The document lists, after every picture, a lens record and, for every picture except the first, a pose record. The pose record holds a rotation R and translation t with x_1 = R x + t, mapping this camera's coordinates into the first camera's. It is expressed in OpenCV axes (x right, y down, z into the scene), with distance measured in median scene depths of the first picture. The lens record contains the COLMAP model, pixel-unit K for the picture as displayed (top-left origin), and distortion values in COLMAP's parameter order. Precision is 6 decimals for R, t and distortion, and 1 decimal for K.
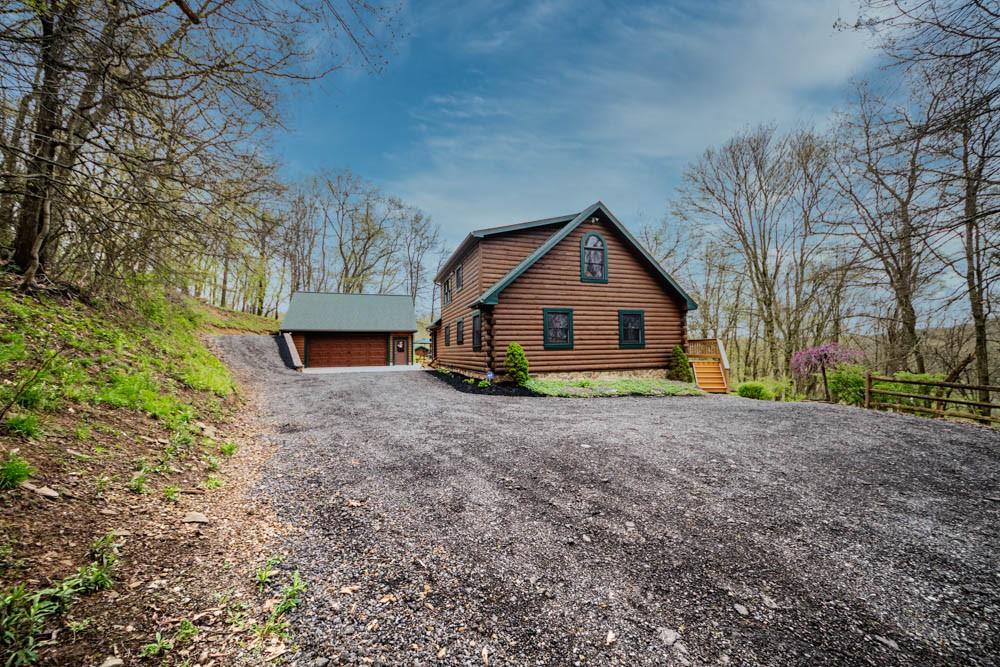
lens RADIAL K [[365.9, 0, 498.3], [0, 365.9, 334.7], [0, 0, 1]] dist [0.000105, -0.000009]
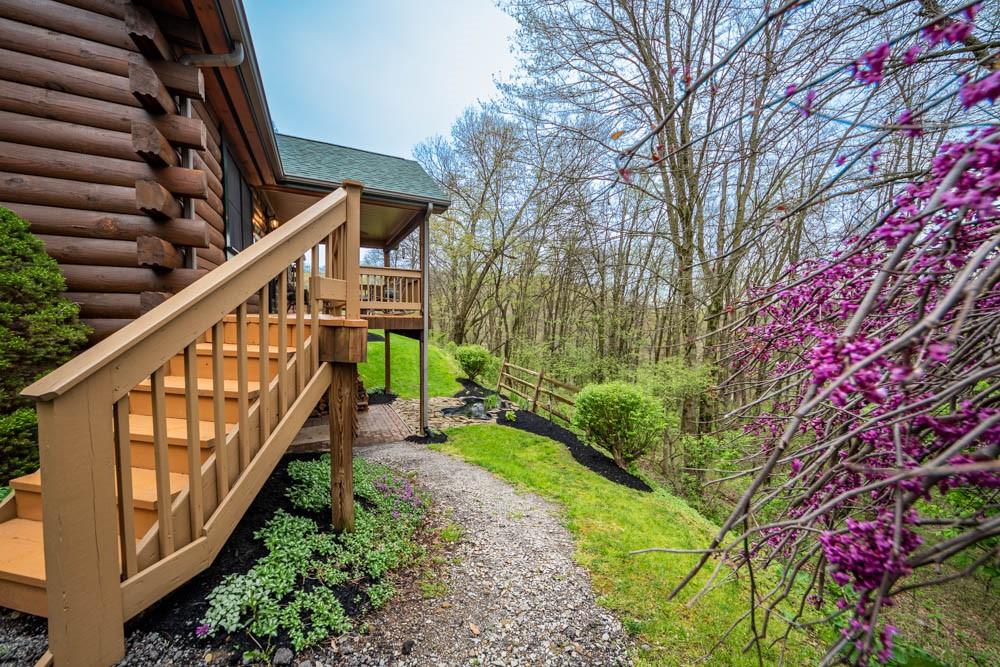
lens RADIAL K [[344.2, 0, 502.4], [0, 344.2, 333.0], [0, 0, 1]] dist [-0.000222, -0.000007]
pose [[0.993070, 0.015680, 0.116476, 0.429463], [-0.028037, 0.994053, 0.105223, 0.034913], [-0.114133, -0.107759, 0.987604, 0.538193]]
